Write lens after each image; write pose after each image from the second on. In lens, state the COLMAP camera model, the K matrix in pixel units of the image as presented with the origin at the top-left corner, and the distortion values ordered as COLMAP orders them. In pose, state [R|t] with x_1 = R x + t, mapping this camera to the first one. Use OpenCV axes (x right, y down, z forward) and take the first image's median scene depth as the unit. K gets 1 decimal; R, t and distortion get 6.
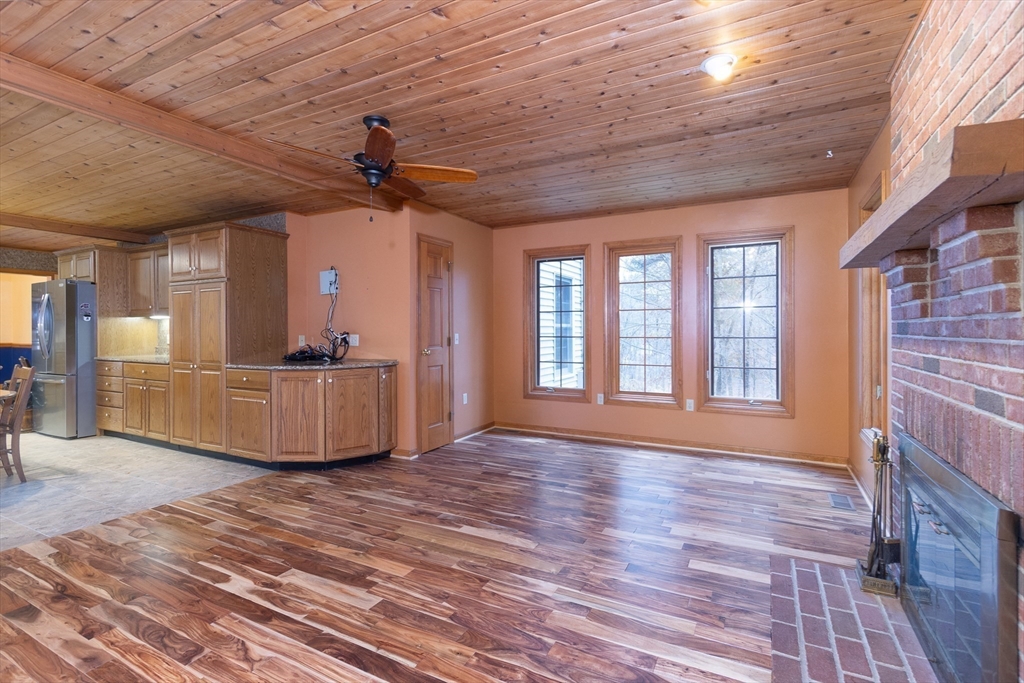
lens RADIAL K [[481.3, 0, 509.3], [0, 481.3, 333.0], [0, 0, 1]] dist [0.001722, -0.000062]
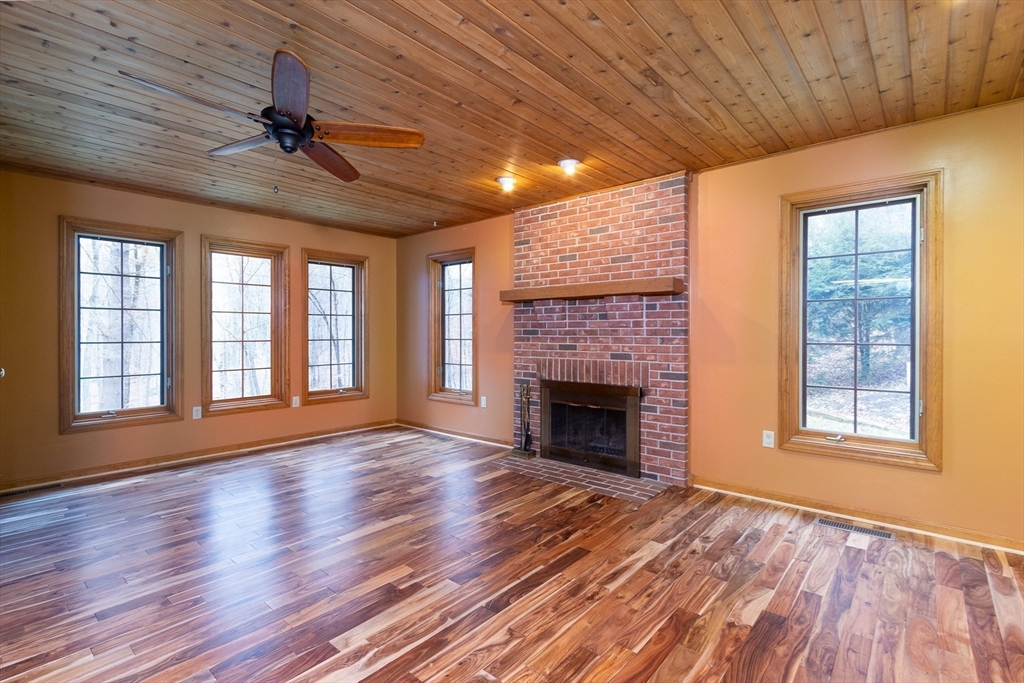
lens RADIAL K [[481.3, 0, 509.3], [0, 481.3, 333.0], [0, 0, 1]] dist [0.001722, -0.000062]
pose [[0.218088, 0.003105, 0.975924, -0.811180], [0.006524, 0.999968, -0.004639, 0.001717], [-0.975907, 0.007378, 0.218061, 0.390674]]
